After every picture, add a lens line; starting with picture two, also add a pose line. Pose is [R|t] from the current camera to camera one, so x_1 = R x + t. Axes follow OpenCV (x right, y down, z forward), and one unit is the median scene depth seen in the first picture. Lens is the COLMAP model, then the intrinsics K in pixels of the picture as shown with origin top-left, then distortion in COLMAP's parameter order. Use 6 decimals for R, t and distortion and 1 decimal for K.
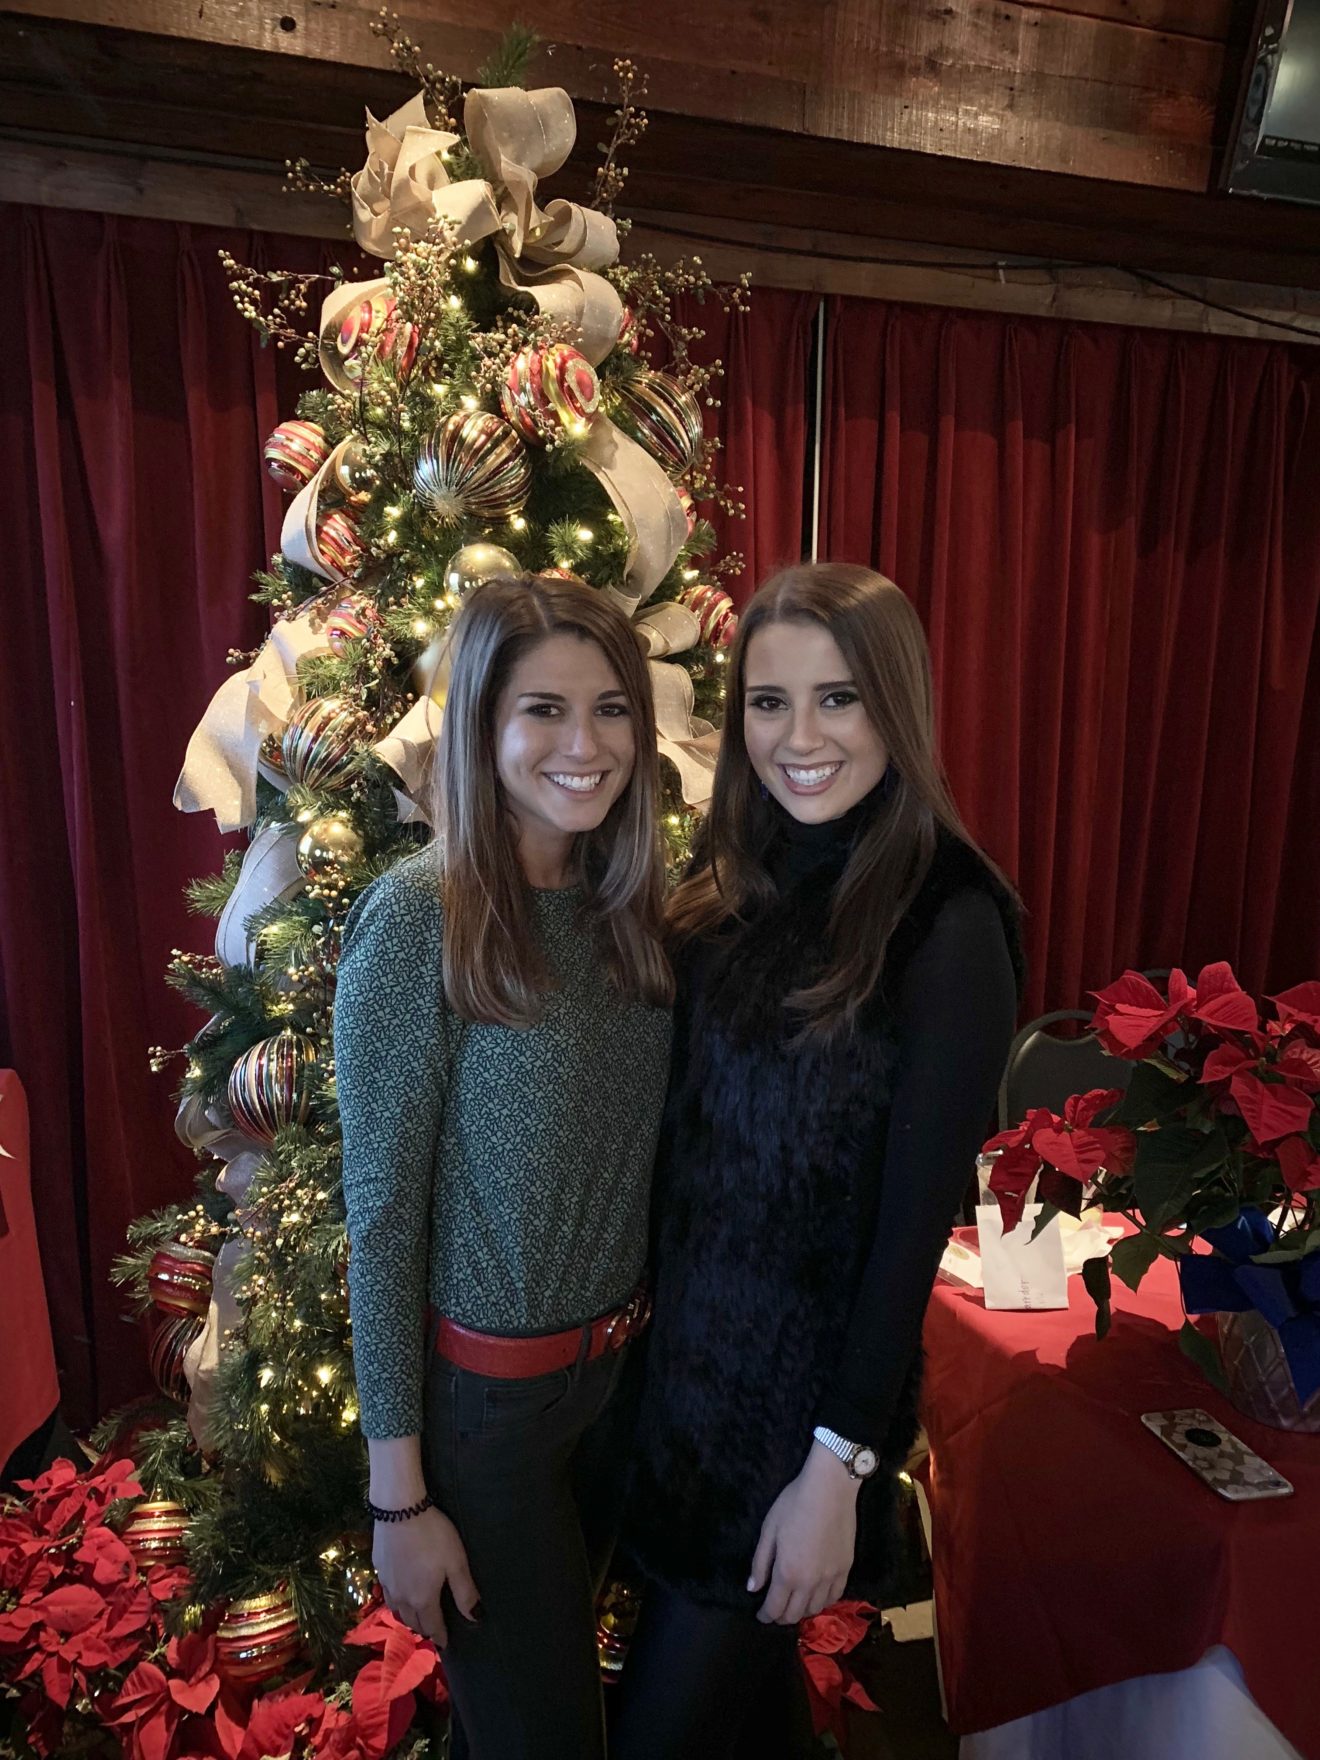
lens RADIAL K [[1335.6, 0, 660.0], [0, 1335.6, 880.0], [0, 0, 1]] dist [0.006900, 0.087028]
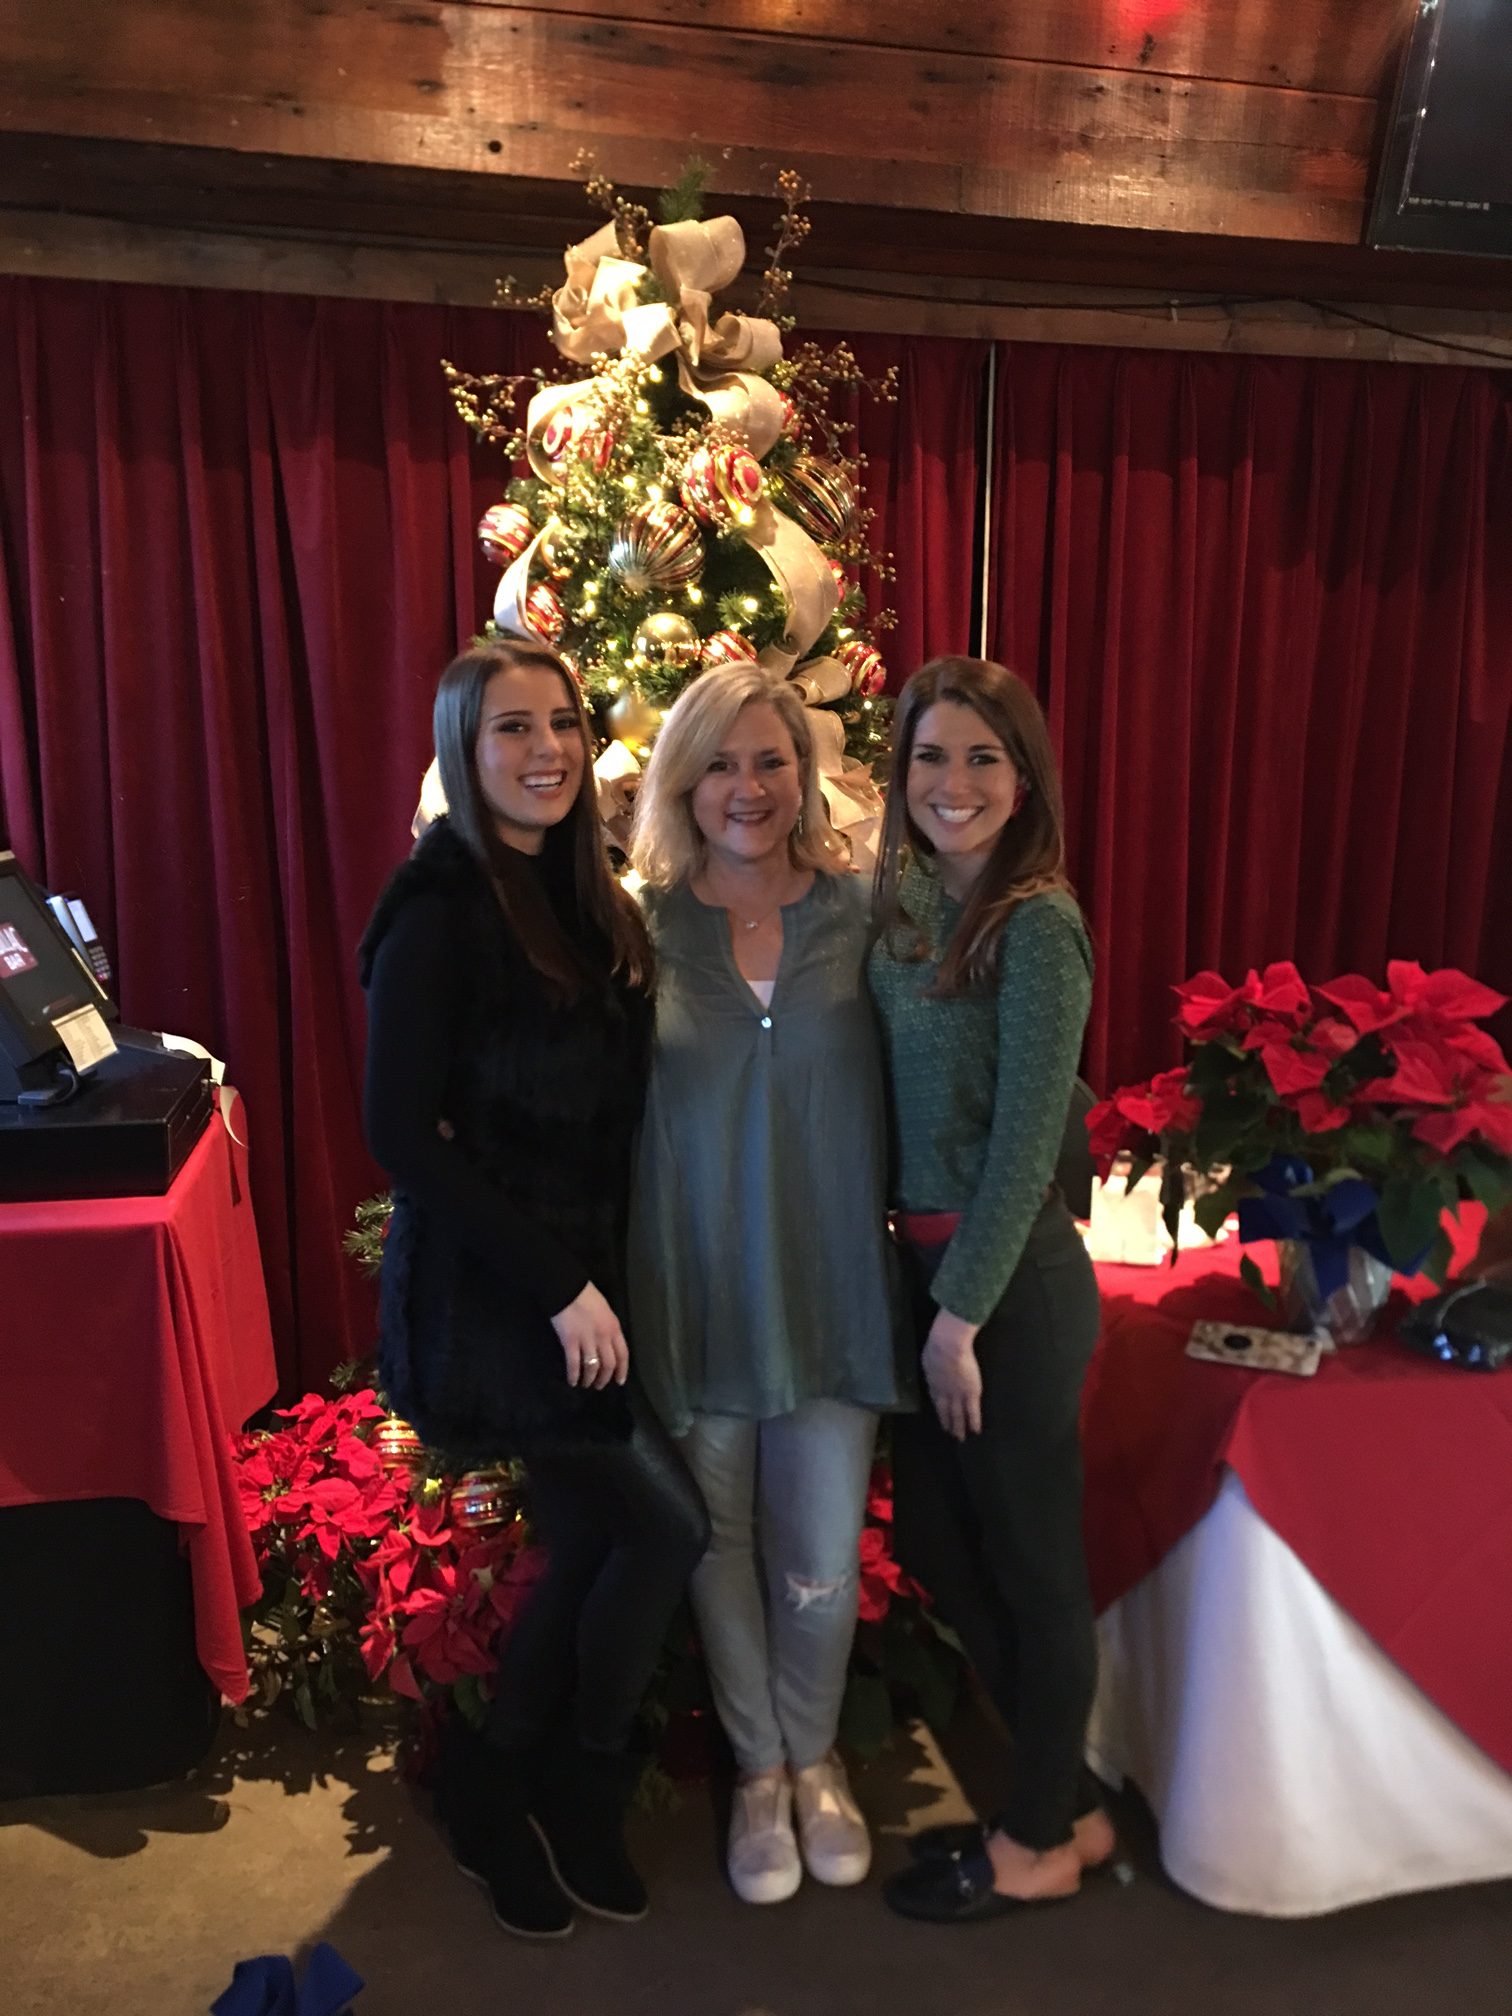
lens RADIAL K [[1731.1, 0, 756.0], [0, 1731.1, 1008.0], [0, 0, 1]] dist [-0.009996, 0.194533]
pose [[0.997422, 0.002663, -0.071710, 0.055932], [-0.001230, 0.999799, 0.020031, 0.065558], [0.071749, -0.019892, 0.997224, -0.504603]]
